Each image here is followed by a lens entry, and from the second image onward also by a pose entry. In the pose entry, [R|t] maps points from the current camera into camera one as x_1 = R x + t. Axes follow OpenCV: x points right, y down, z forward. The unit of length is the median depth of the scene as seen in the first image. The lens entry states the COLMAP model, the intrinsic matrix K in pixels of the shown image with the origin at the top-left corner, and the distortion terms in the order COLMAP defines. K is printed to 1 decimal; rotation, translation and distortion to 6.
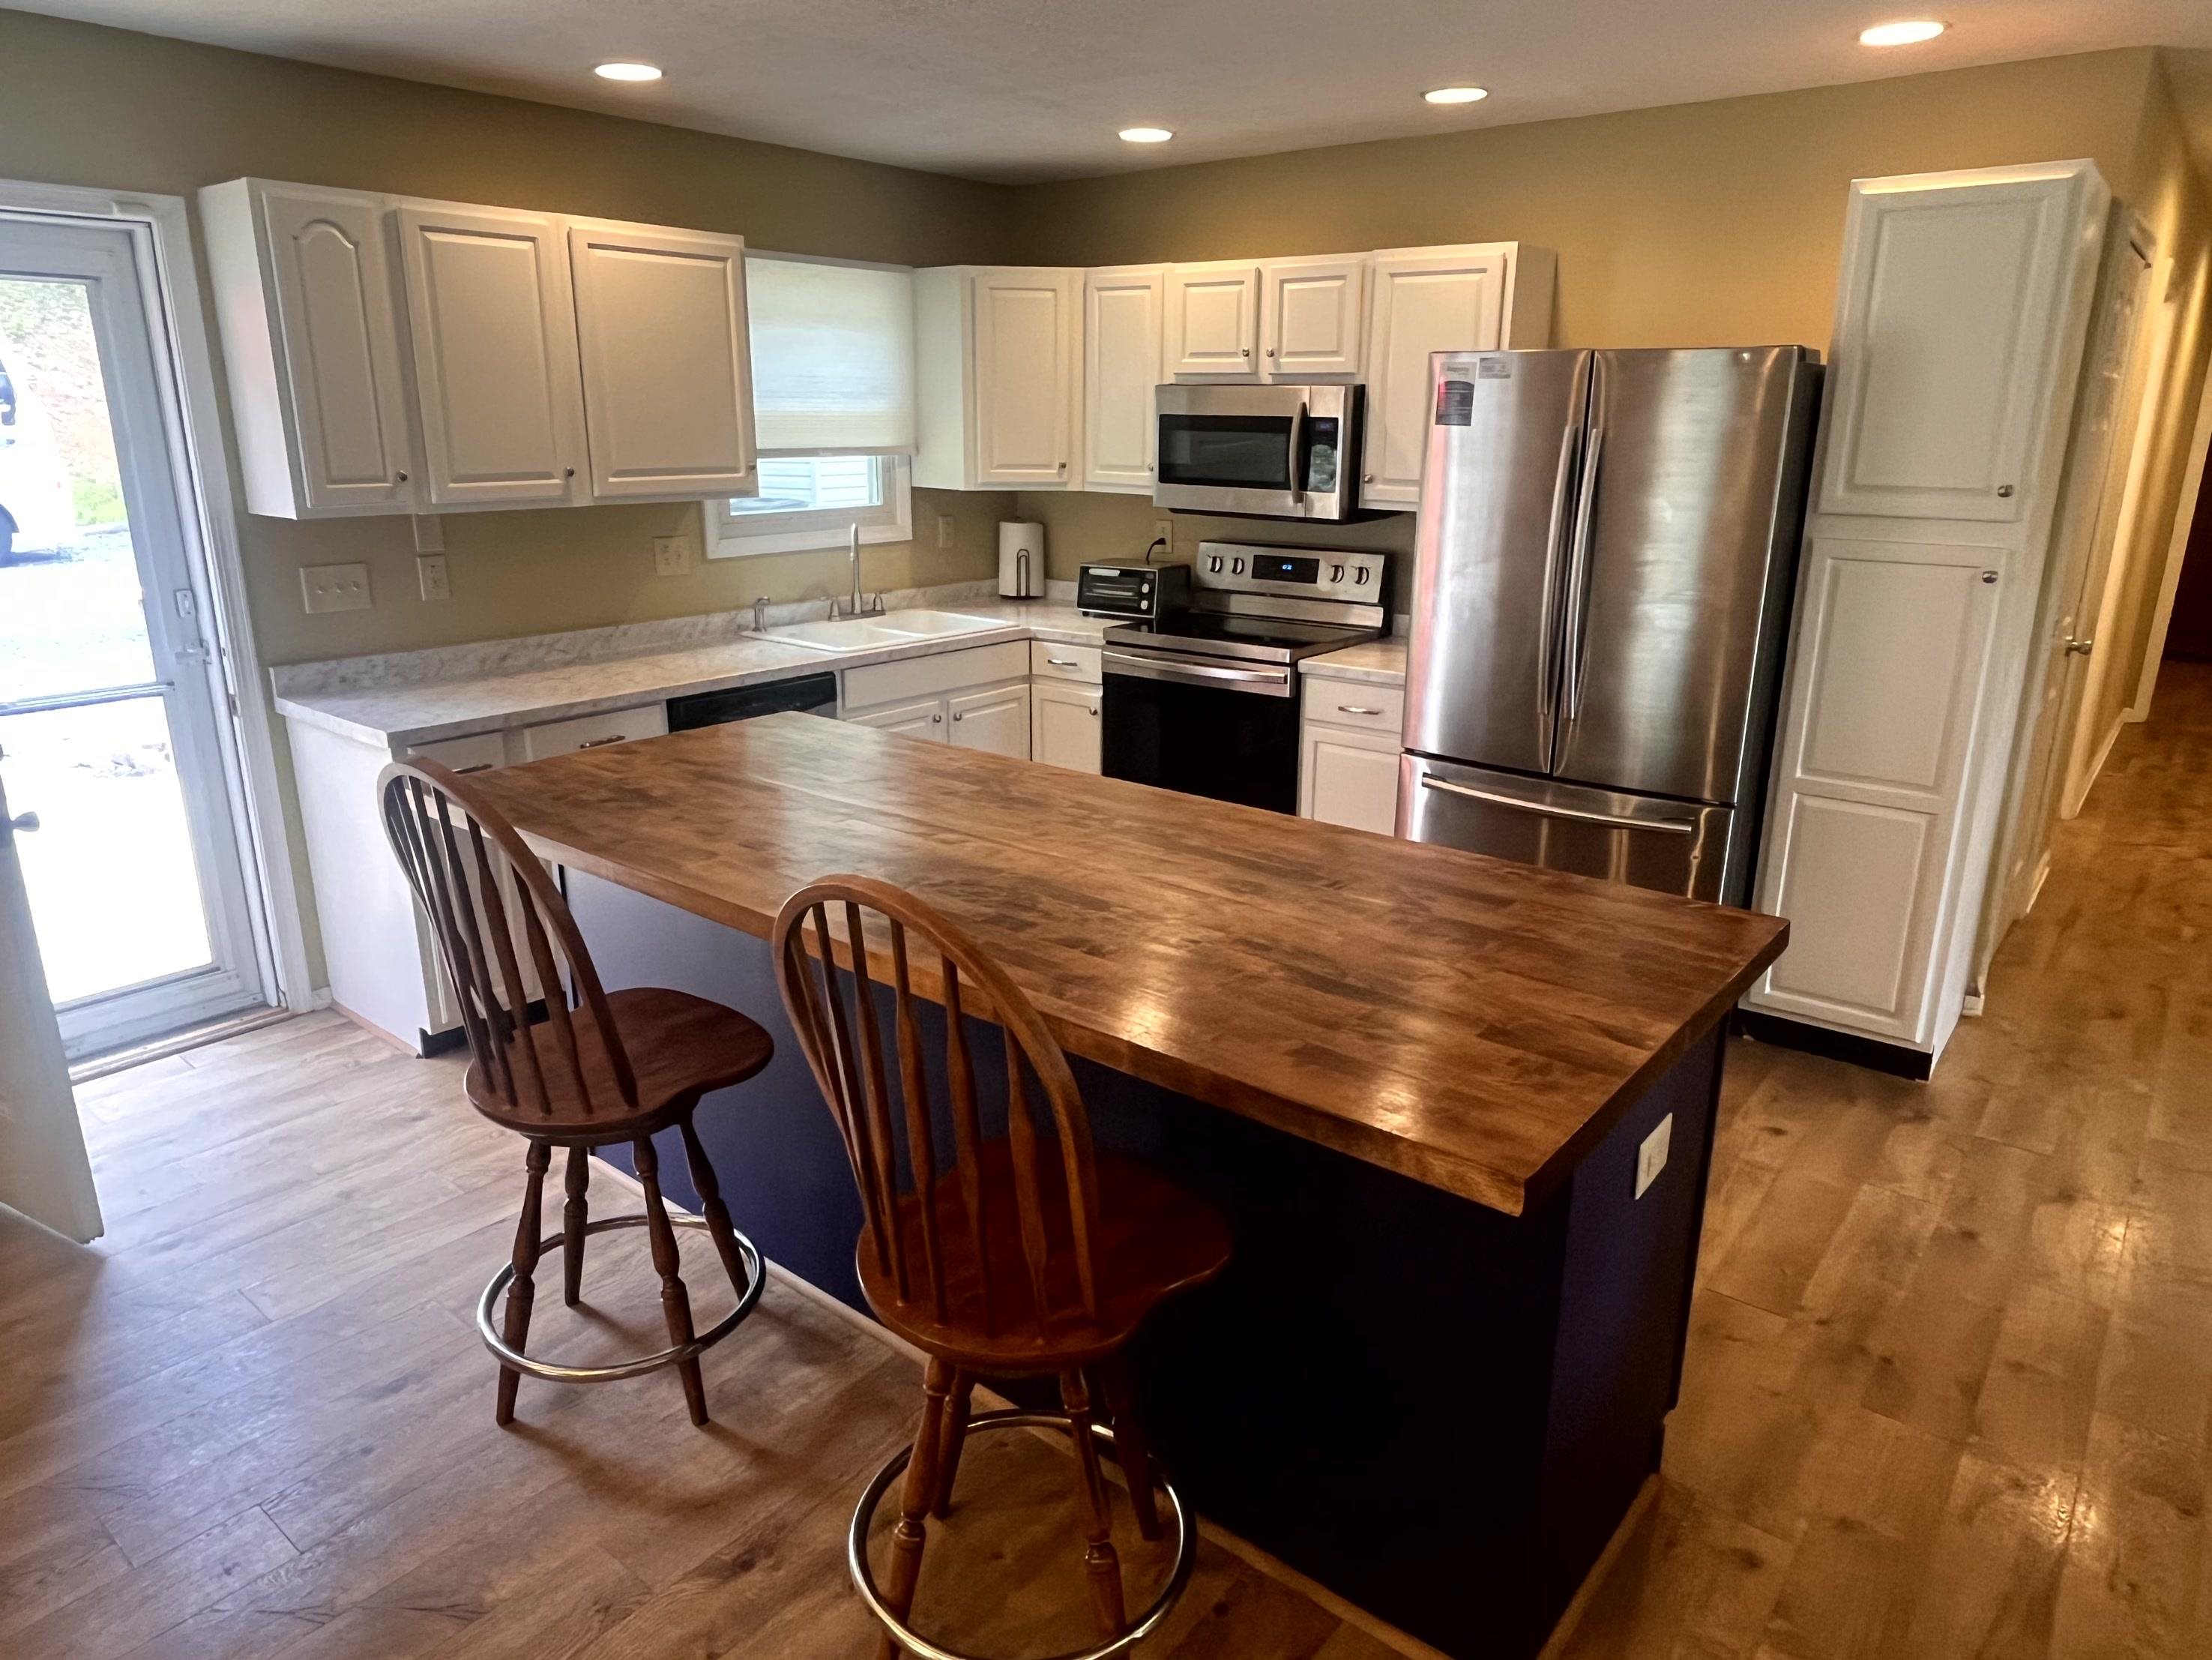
lens RADIAL K [[1406.9, 0, 1101.4], [0, 1406.9, 827.1], [0, 0, 1]] dist [-0.002617, -0.003807]
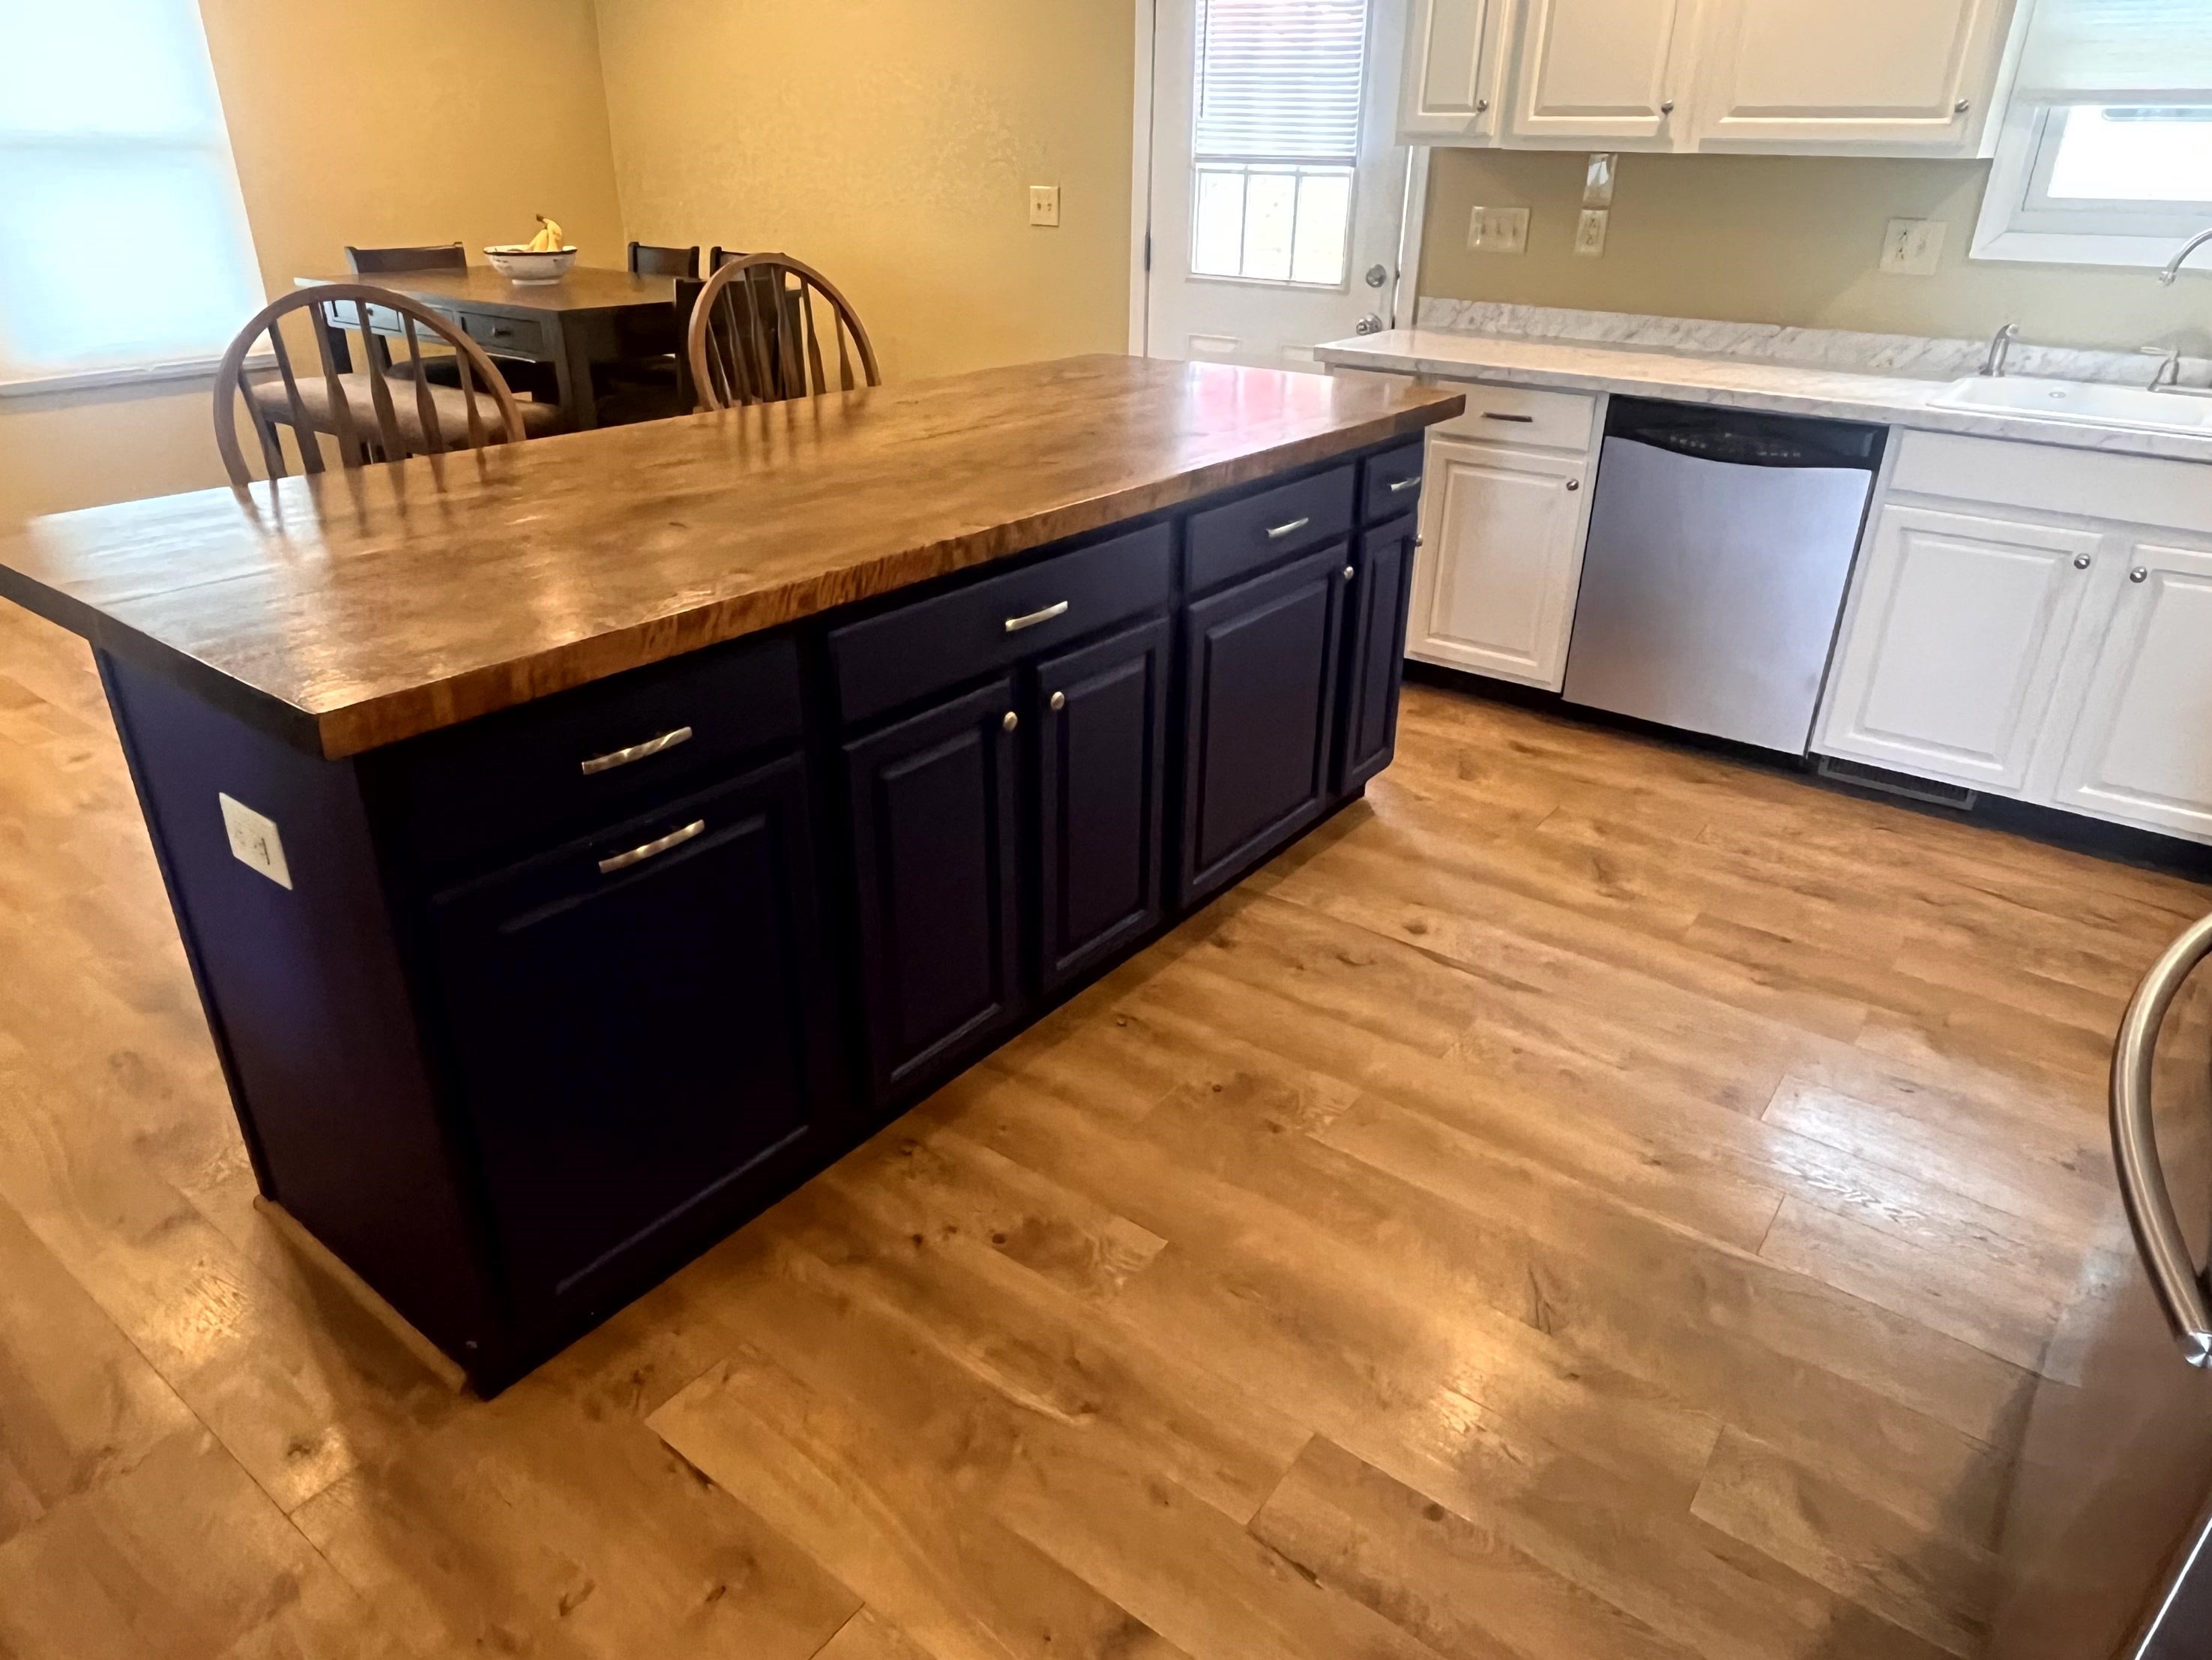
lens RADIAL K [[1406.9, 0, 1114.3], [0, 1406.9, 834.0], [0, 0, 1]] dist [-0.002617, -0.003807]
pose [[0.047553, 0.436724, -0.898338, 0.540739], [-0.297952, 0.864614, 0.404558, -0.114657], [0.953396, 0.248424, 0.171238, 0.634301]]
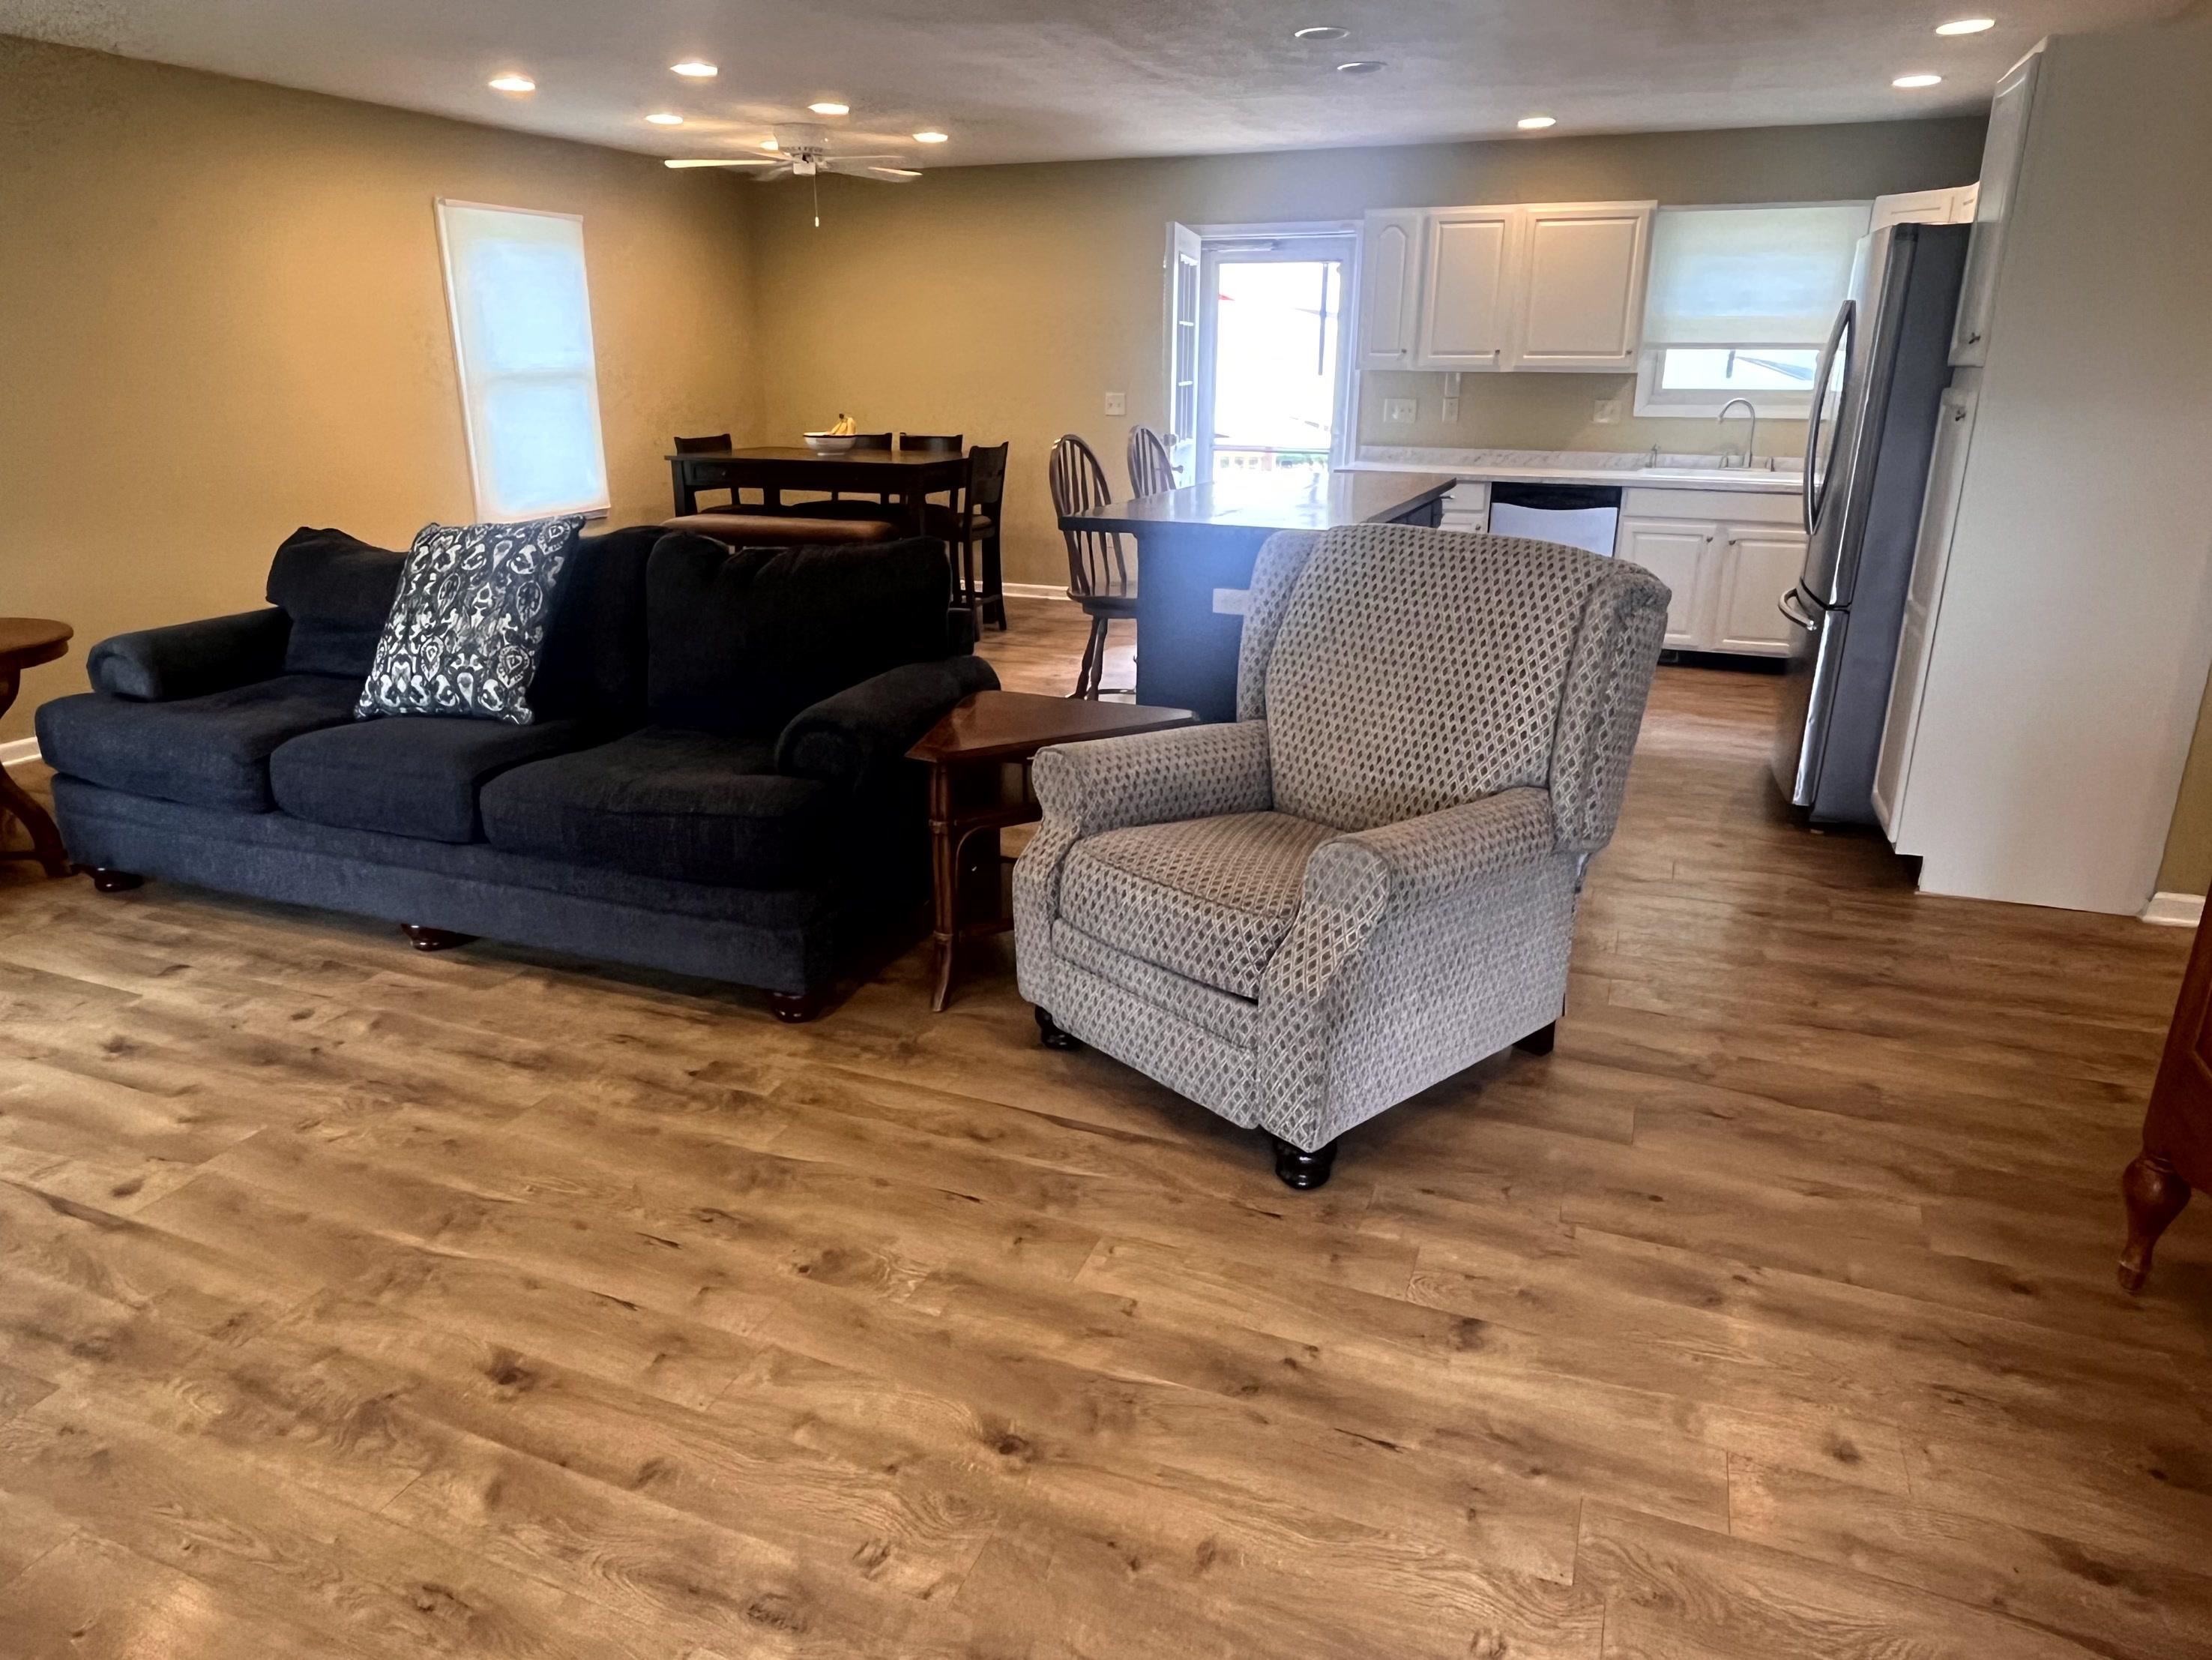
lens RADIAL K [[1406.9, 0, 1103.3], [0, 1406.9, 826.1], [0, 0, 1]] dist [-0.002617, -0.003807]
pose [[0.294247, 0.297208, -0.908343, 1.253875], [-0.275547, 0.936442, 0.217142, 0.062229], [0.915146, 0.186398, 0.357440, 0.012493]]
